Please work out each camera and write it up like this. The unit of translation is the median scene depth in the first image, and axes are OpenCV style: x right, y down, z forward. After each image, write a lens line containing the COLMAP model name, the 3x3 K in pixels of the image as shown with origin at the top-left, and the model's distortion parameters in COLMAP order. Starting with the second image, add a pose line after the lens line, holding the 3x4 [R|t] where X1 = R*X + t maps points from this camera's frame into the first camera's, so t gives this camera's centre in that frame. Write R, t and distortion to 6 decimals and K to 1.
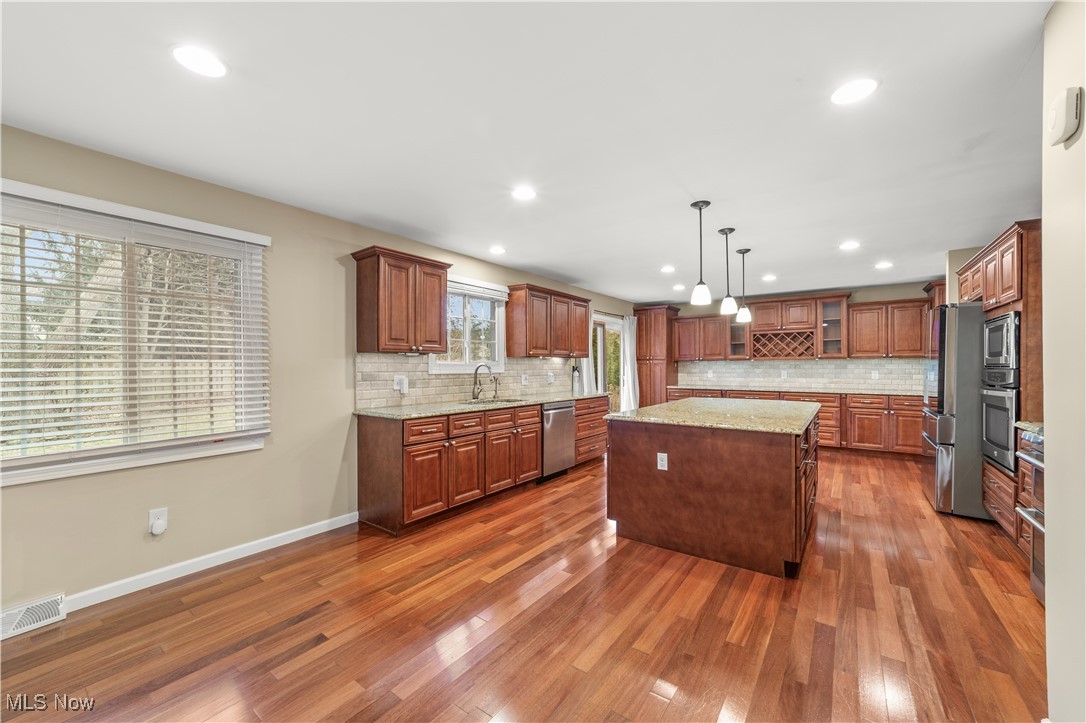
lens RADIAL K [[420.3, 0, 547.5], [0, 420.3, 365.6], [0, 0, 1]] dist [-0.008489, 0.002491]
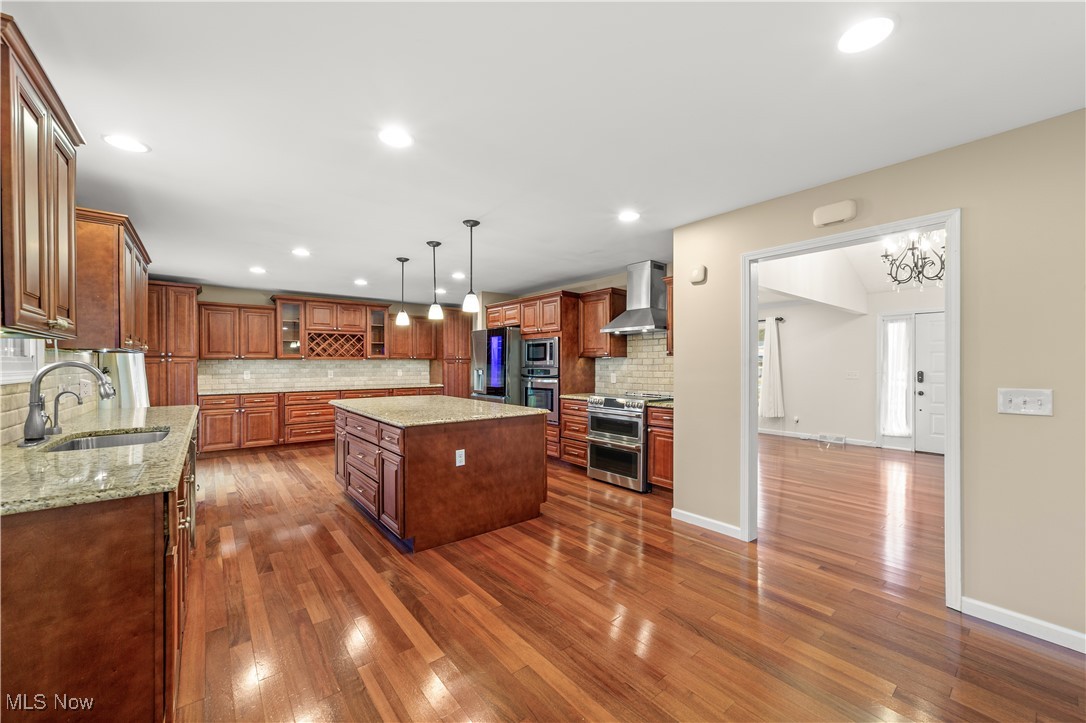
lens RADIAL K [[420.3, 0, 544.3], [0, 420.3, 364.9], [0, 0, 1]] dist [-0.008489, 0.002491]
pose [[0.265196, 0.001504, 0.964193, -0.638684], [-0.001638, 0.999998, -0.001109, -0.001799], [-0.964193, -0.001285, 0.265198, 0.488952]]
